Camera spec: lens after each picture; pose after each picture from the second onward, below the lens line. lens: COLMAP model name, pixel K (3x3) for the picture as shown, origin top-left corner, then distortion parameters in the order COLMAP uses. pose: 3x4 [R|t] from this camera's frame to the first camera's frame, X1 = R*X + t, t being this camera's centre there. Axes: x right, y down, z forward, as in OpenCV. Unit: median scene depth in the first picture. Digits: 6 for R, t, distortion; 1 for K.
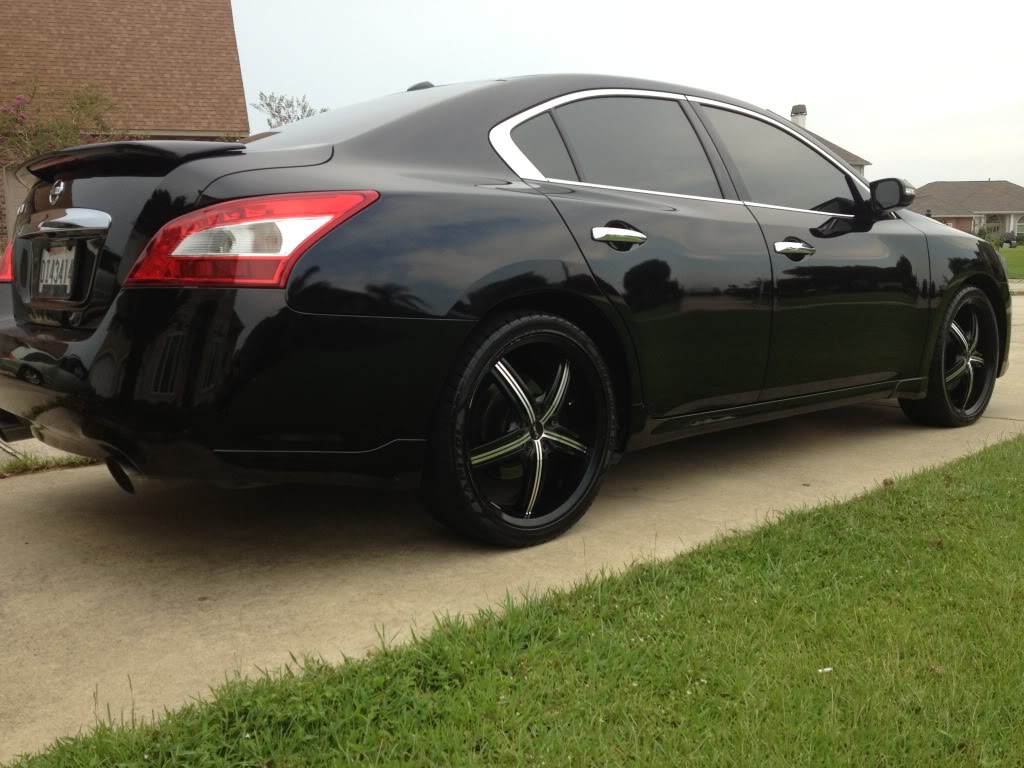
lens RADIAL K [[989.0, 0, 505.6], [0, 989.0, 376.7], [0, 0, 1]] dist [0.043634, 0.000000]
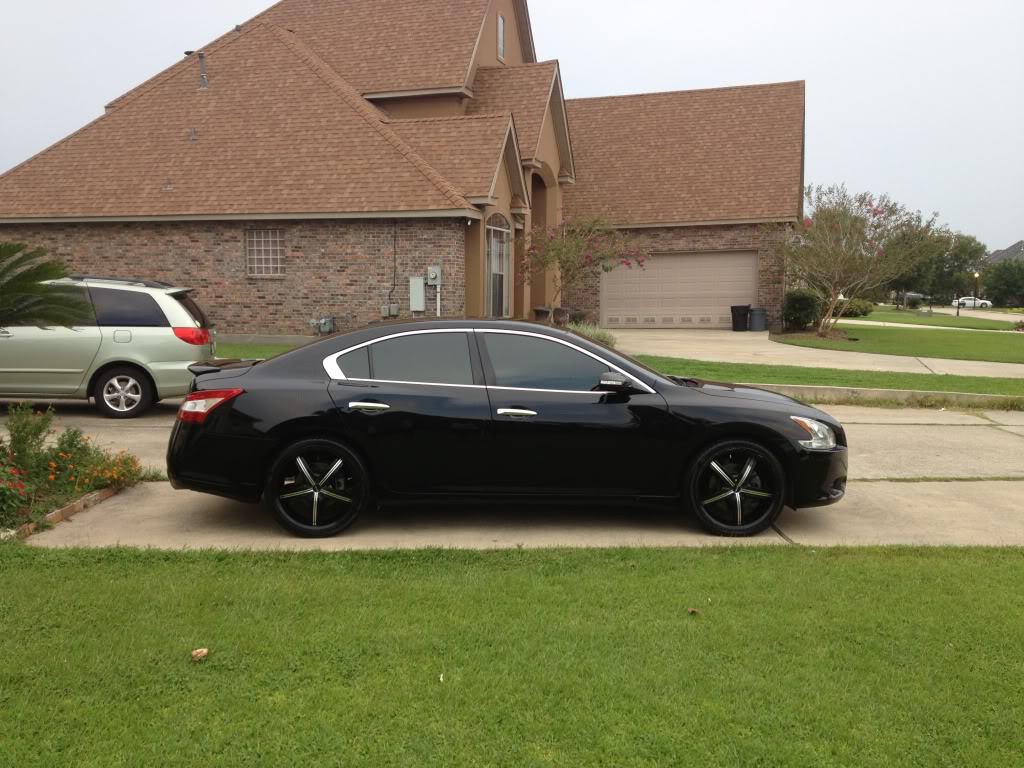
lens RADIAL K [[989.0, 0, 513.0], [0, 989.0, 390.2], [0, 0, 1]] dist [0.043634, 0.000000]
pose [[0.789377, 0.073450, -0.609499, 0.187170], [-0.094450, 0.995527, -0.002355, -0.022299], [0.606600, 0.059426, 0.792783, -0.060421]]
